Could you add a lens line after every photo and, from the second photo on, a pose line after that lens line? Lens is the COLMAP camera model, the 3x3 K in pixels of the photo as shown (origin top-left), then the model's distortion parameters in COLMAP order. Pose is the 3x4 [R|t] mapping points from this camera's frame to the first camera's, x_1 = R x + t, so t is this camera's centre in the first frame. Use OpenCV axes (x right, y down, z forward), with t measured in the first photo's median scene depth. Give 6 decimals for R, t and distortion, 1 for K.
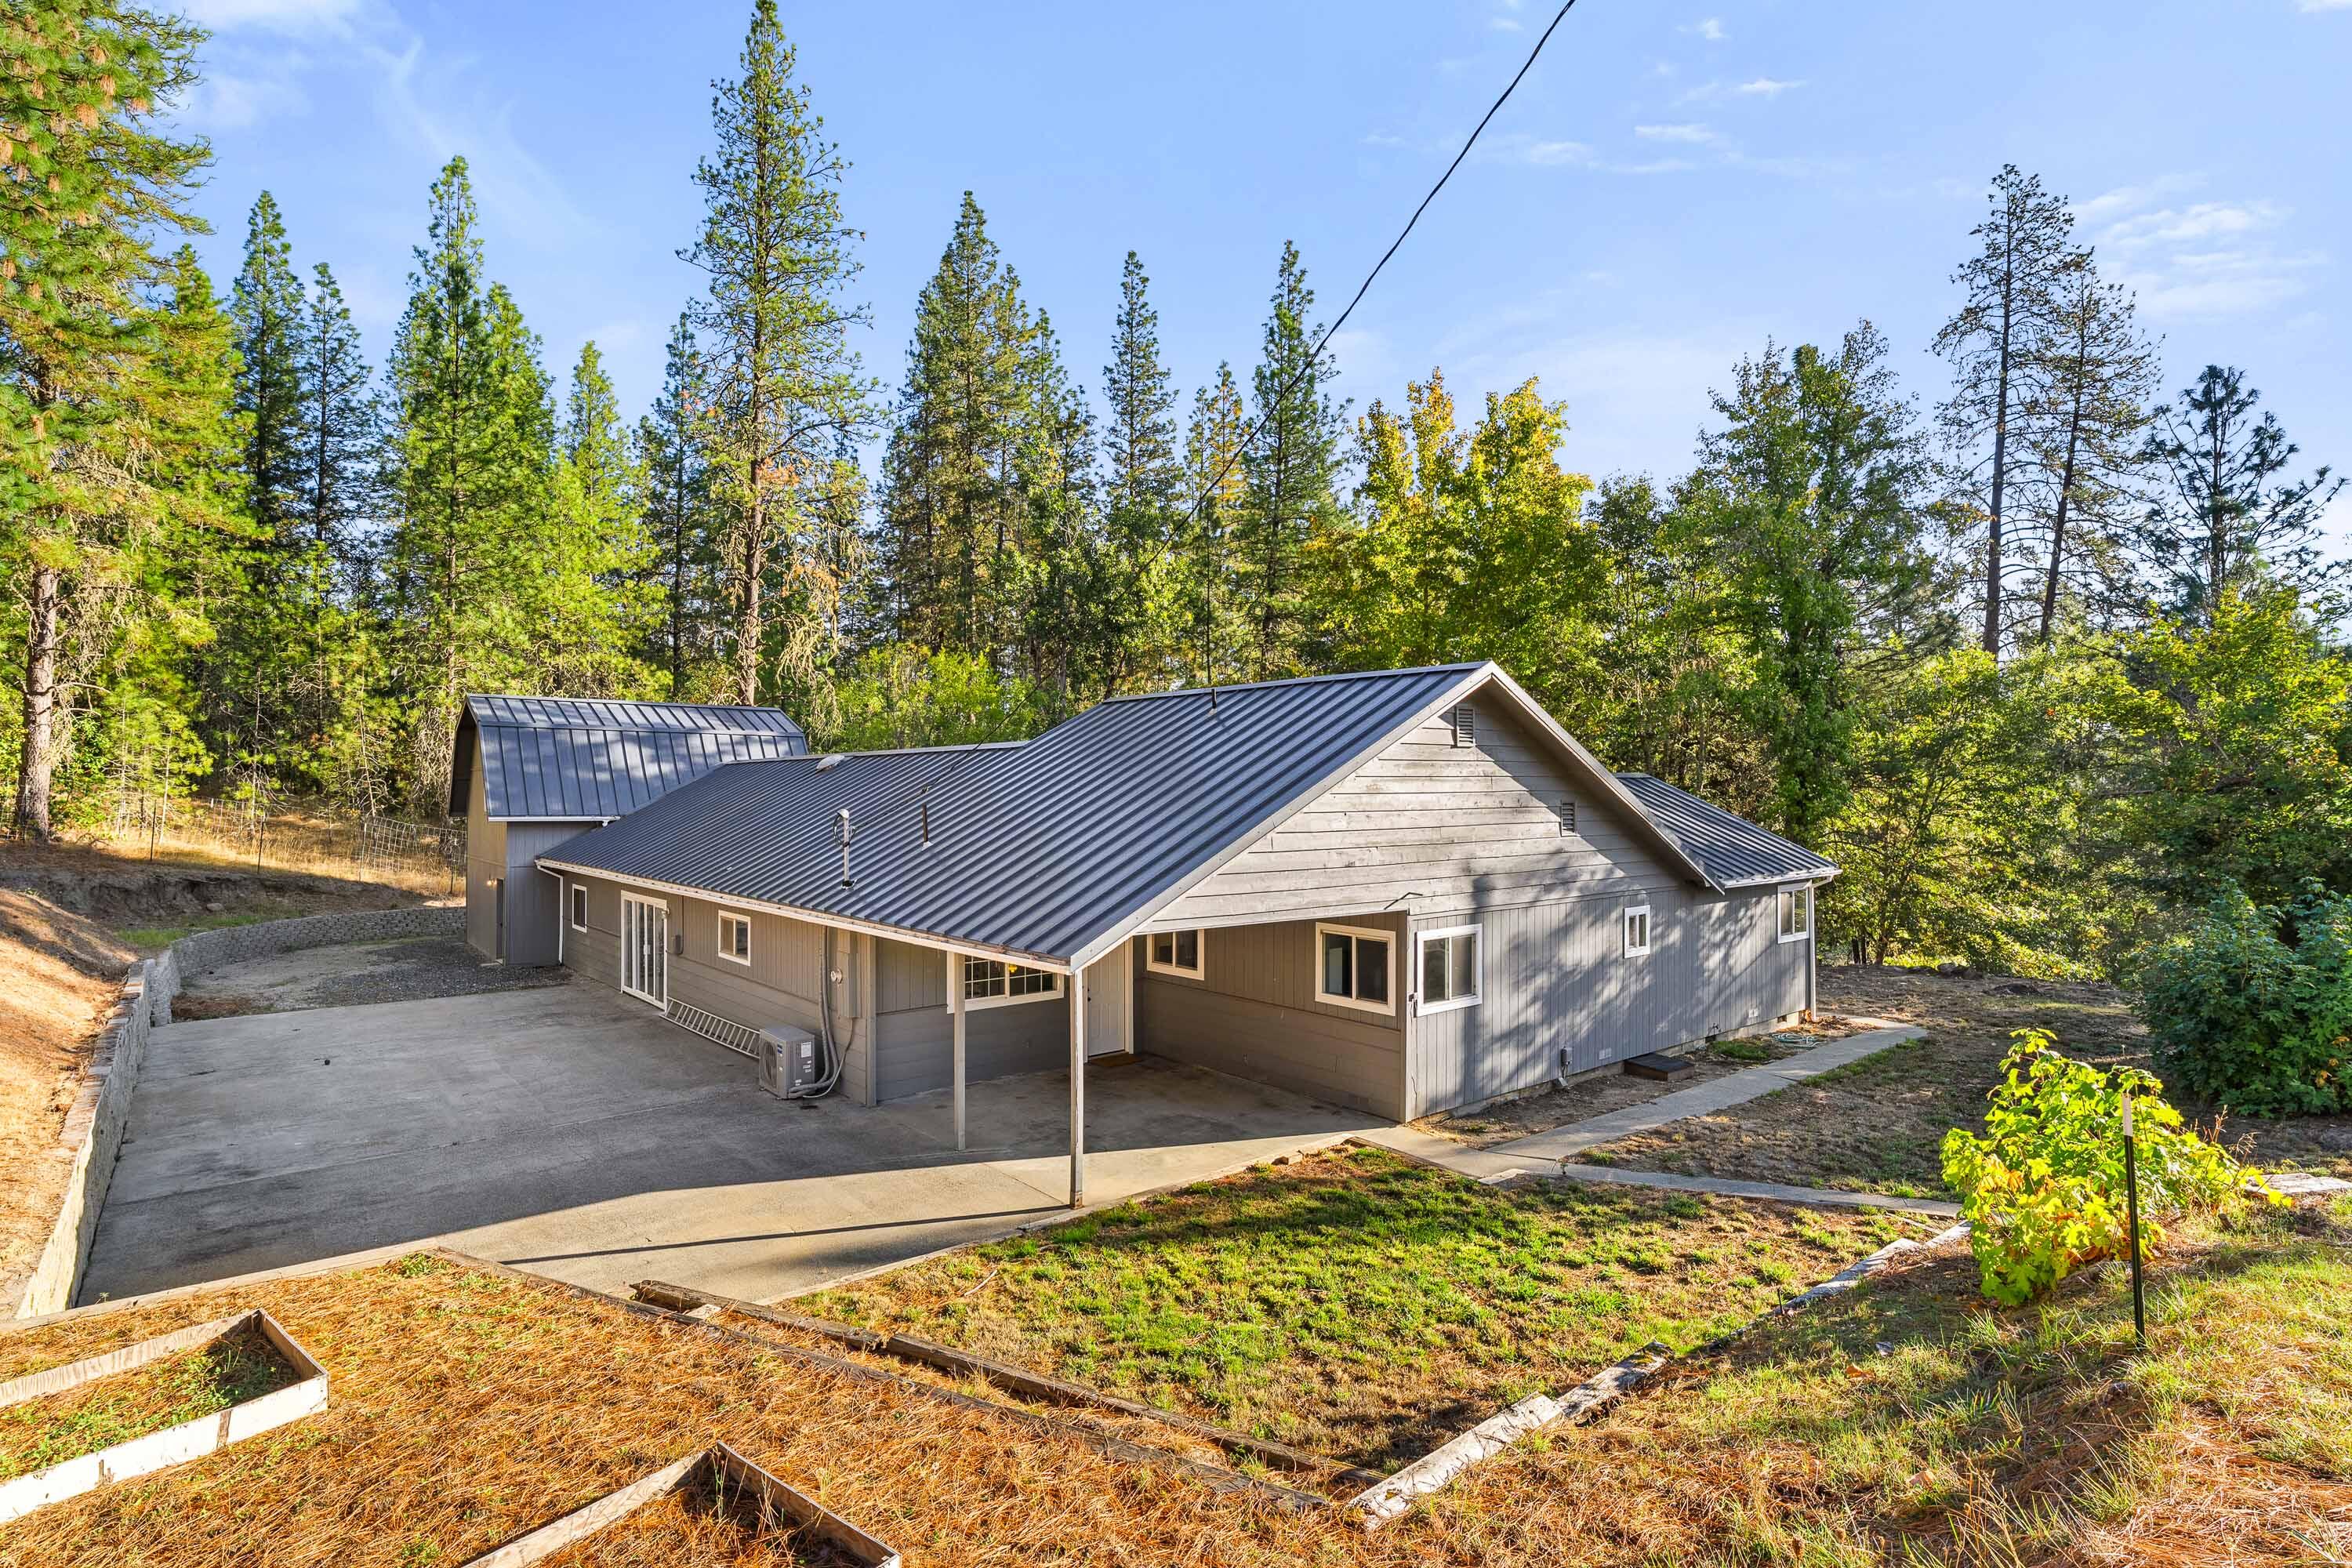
lens RADIAL K [[1176.8, 0, 1178.1], [0, 1176.8, 782.1], [0, 0, 1]] dist [0.001298, -0.000765]
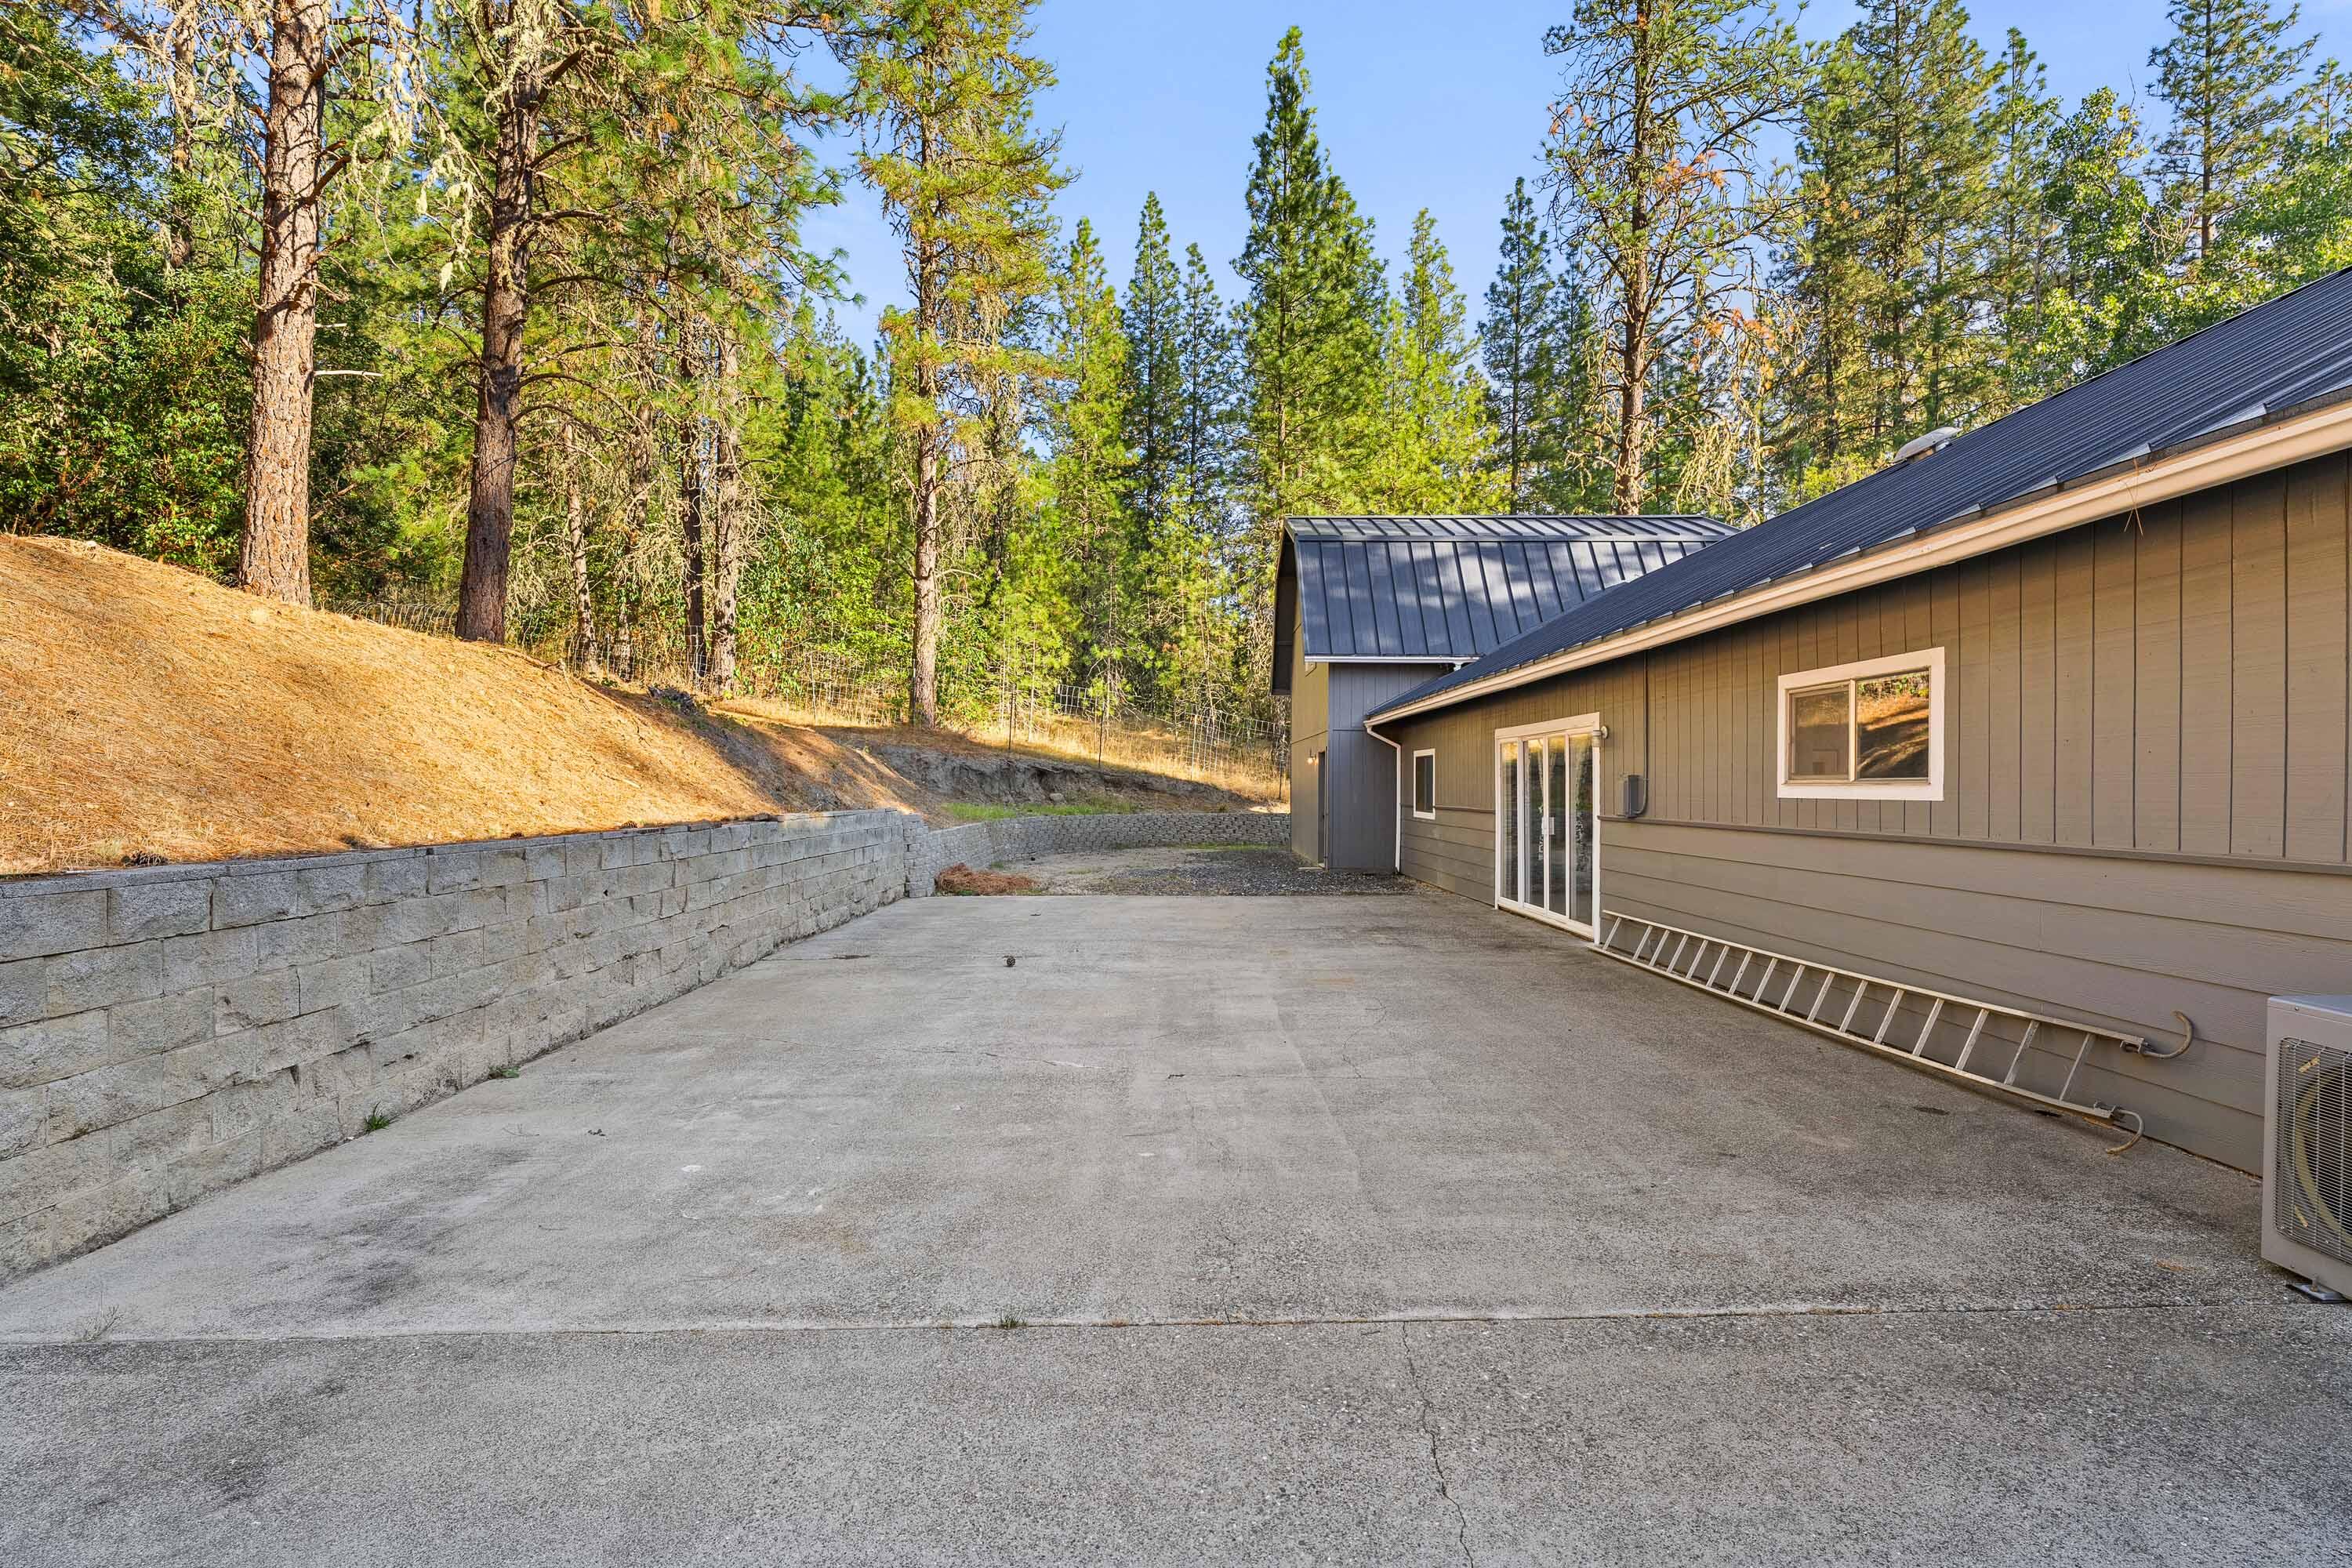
lens RADIAL K [[1095.4, 0, 1170.5], [0, 1095.4, 784.8], [0, 0, 1]] dist [-0.004285, 0.000199]
pose [[0.775747, 0.000989, -0.631043, -0.187802], [0.003512, 0.999977, 0.005884, 0.082716], [0.631034, -0.006780, 0.775725, 0.352958]]
